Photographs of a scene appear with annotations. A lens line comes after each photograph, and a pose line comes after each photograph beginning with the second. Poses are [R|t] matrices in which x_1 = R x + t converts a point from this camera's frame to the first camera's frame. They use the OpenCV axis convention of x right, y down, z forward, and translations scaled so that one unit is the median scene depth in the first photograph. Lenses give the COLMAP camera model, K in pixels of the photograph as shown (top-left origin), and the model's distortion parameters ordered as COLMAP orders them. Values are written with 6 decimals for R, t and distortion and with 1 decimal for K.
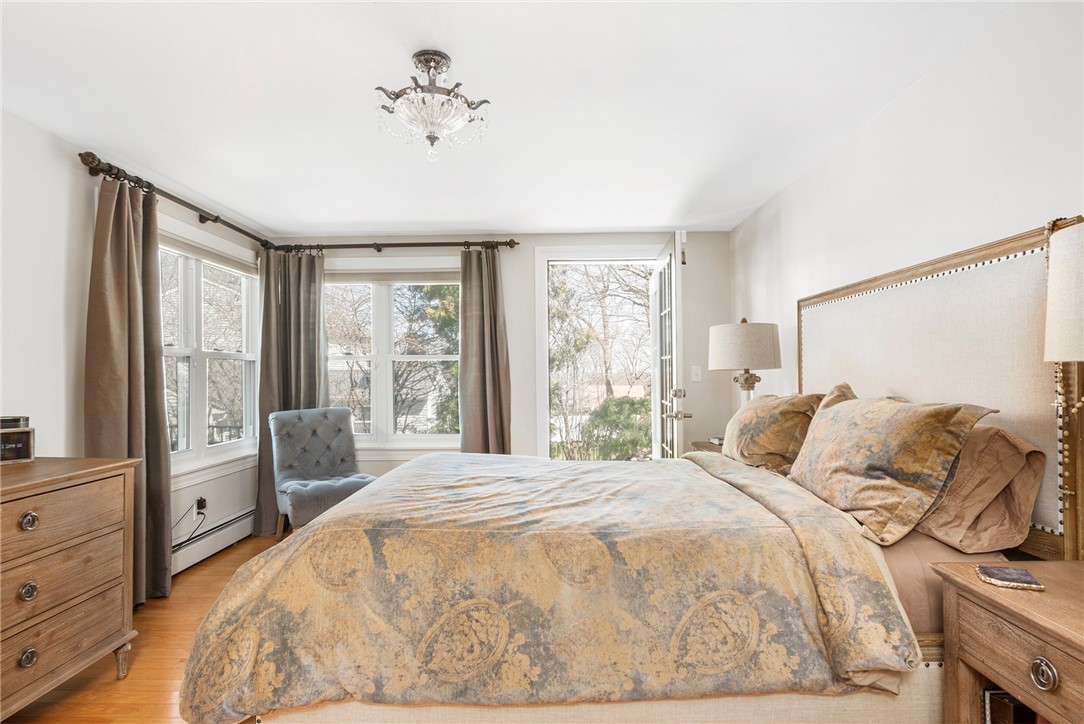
lens RADIAL K [[579.3, 0, 537.9], [0, 579.3, 367.5], [0, 0, 1]] dist [-0.007678, -0.002575]
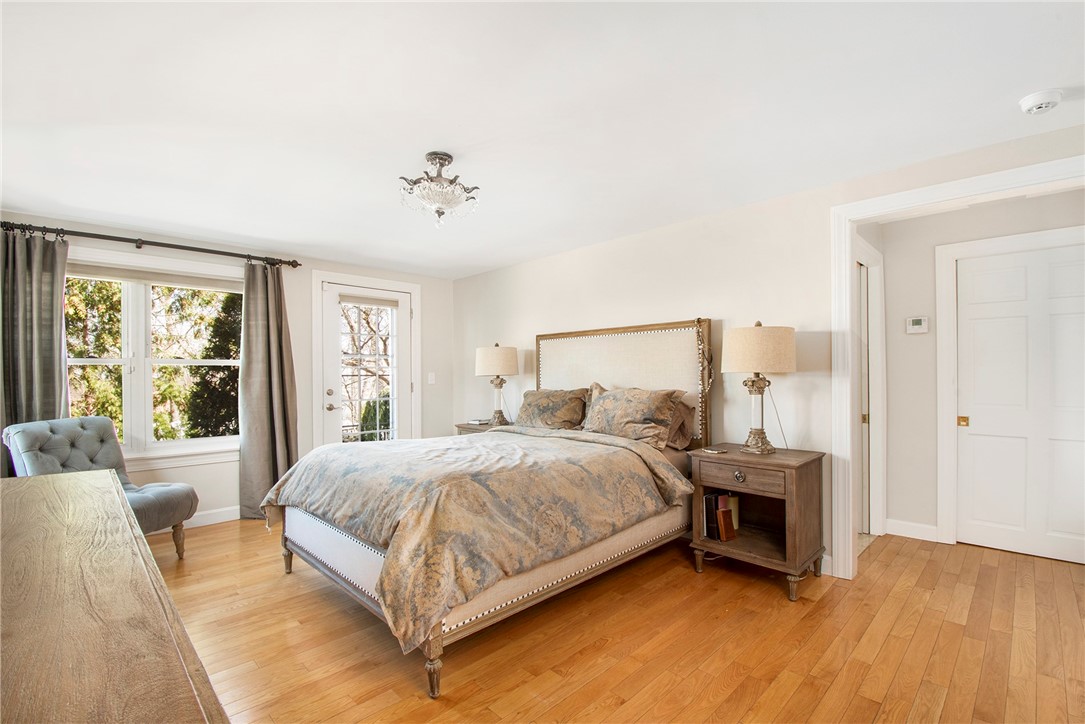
lens RADIAL K [[480.6, 0, 545.0], [0, 480.6, 371.9], [0, 0, 1]] dist [-0.019304, -0.001558]
pose [[0.697192, 0.009376, 0.716824, -1.001285], [-0.005594, 0.999955, -0.007639, 0.006519], [-0.716863, 0.001316, 0.697213, -0.017019]]
